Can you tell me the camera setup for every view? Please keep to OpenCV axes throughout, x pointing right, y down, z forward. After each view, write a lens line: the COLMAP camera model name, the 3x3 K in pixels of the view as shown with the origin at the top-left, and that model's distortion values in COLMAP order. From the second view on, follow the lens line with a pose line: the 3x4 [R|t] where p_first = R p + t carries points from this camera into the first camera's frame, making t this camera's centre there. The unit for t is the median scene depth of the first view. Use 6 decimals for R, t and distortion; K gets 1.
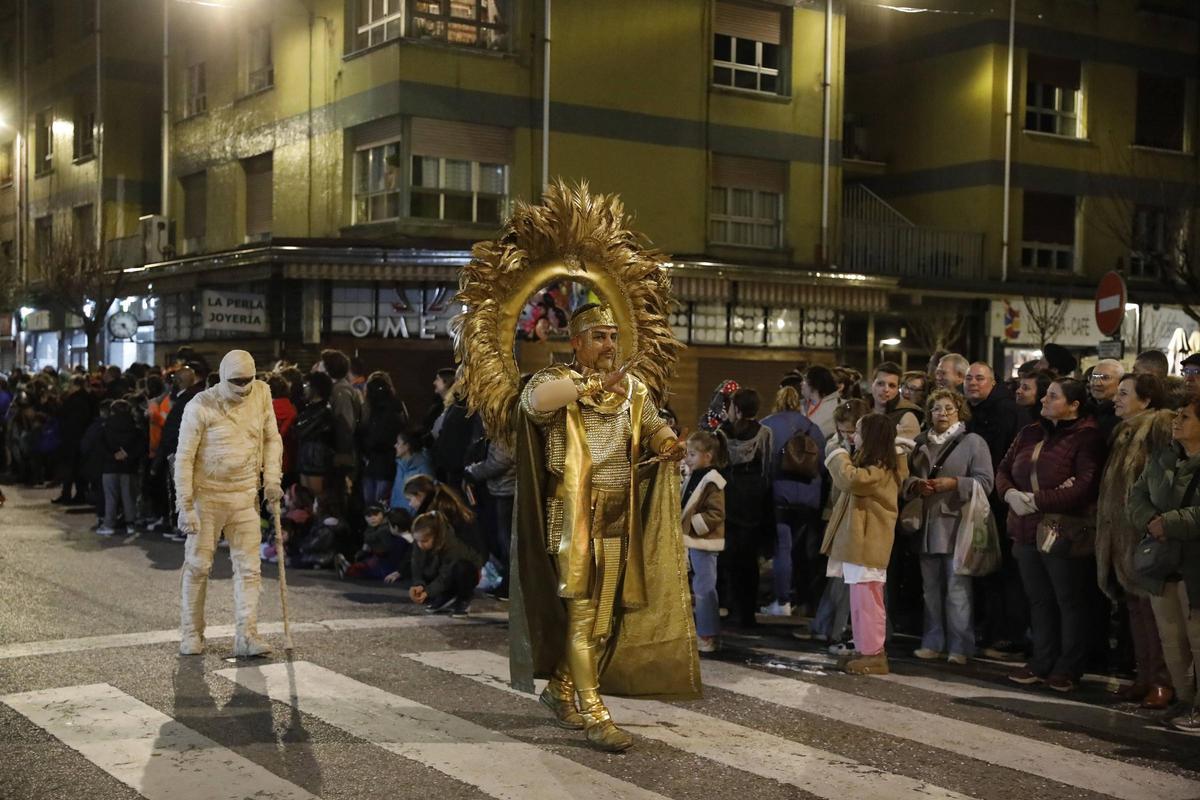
lens RADIAL K [[1642.9, 0, 600.0], [0, 1642.9, 400.0], [0, 0, 1]] dist [0.109363, 0.058219]
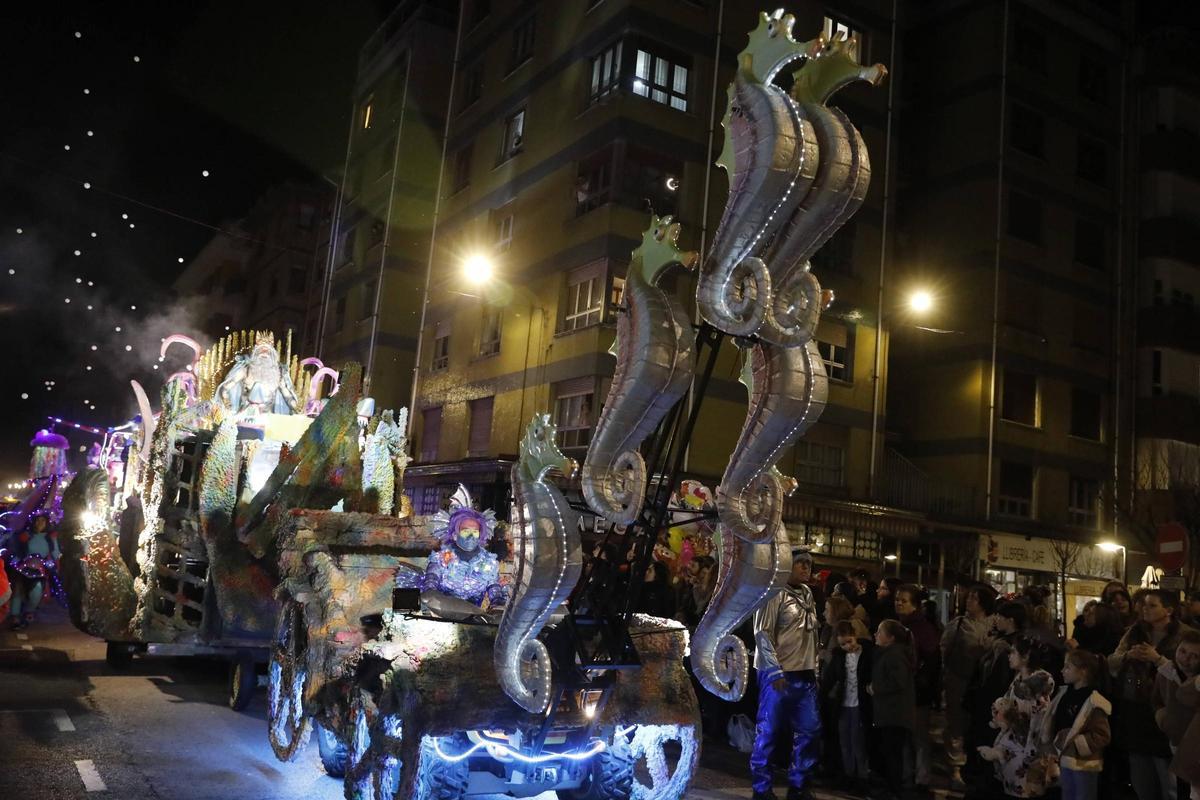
lens RADIAL K [[1047.6, 0, 601.1], [0, 1047.6, 406.0], [0, 0, 1]] dist [-0.044746, 0.120801]
pose [[0.996981, 0.068660, -0.036254, -0.069718], [-0.073561, 0.984689, -0.158042, -0.002788], [0.024847, 0.160232, 0.986767, 0.092555]]
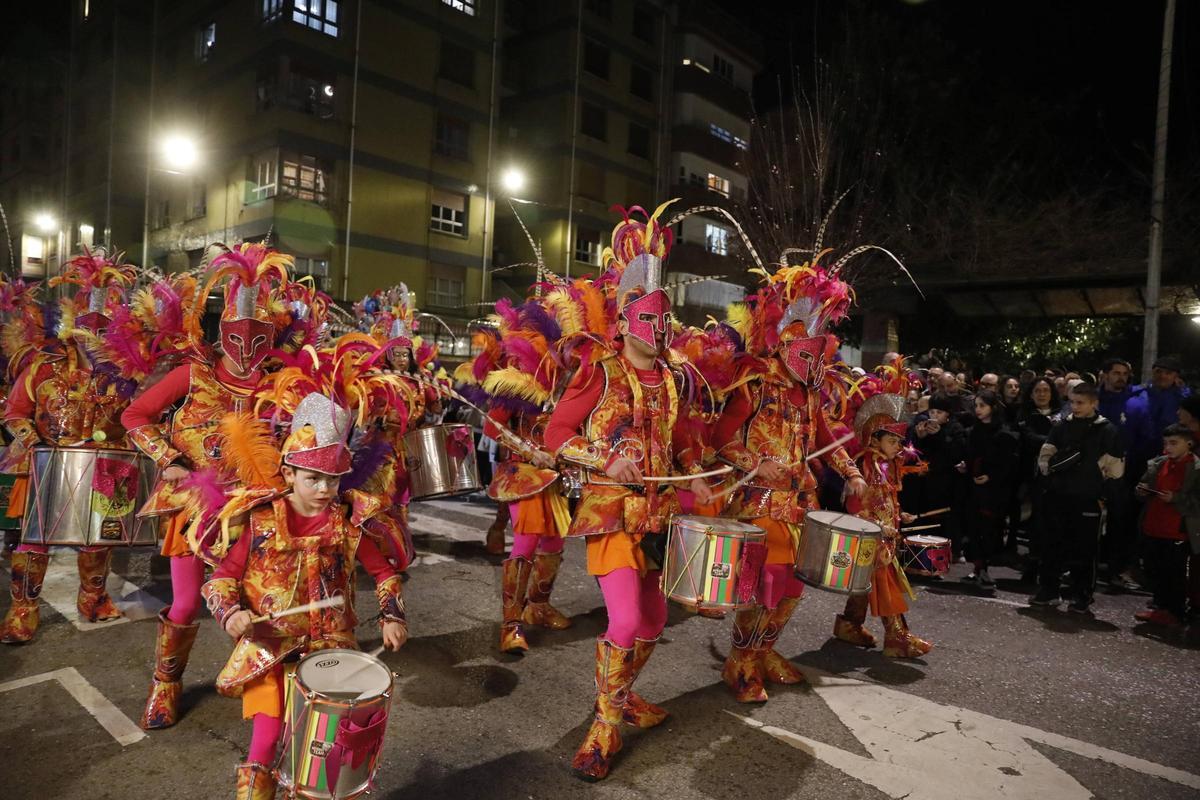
lens RADIAL K [[807.5, 0, 594.3], [0, 807.5, 403.9], [0, 0, 1]] dist [-0.107402, 0.084142]
pose [[0.963014, 0.019660, 0.268733, 0.000108], [-0.026492, 0.999411, 0.021820, 0.002106], [-0.268145, -0.028132, 0.962968, -0.031065]]
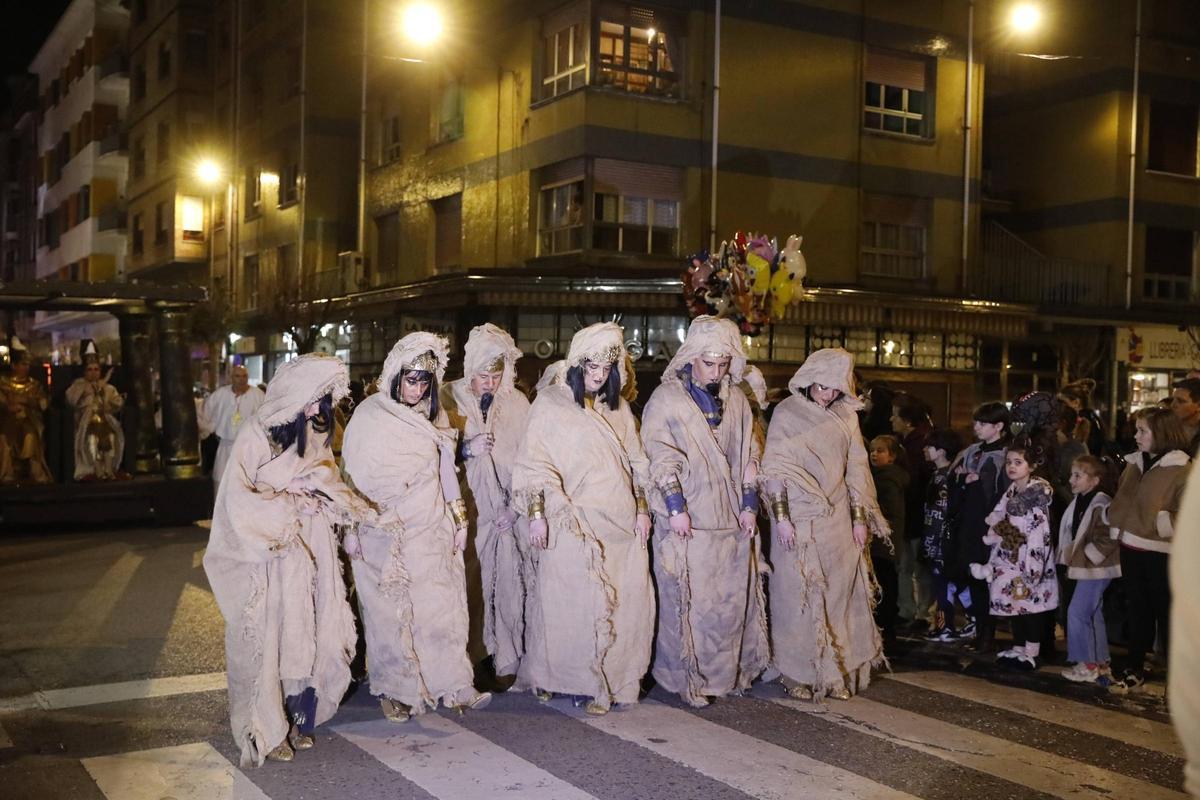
lens RADIAL K [[1418.2, 0, 596.6], [0, 1418.2, 402.1], [0, 0, 1]] dist [0.017444, 0.217774]
pose [[0.997698, 0.005566, -0.067590, -0.041721], [-0.006291, 0.999925, -0.010523, 0.000448], [0.067526, 0.010924, 0.997658, 0.053617]]
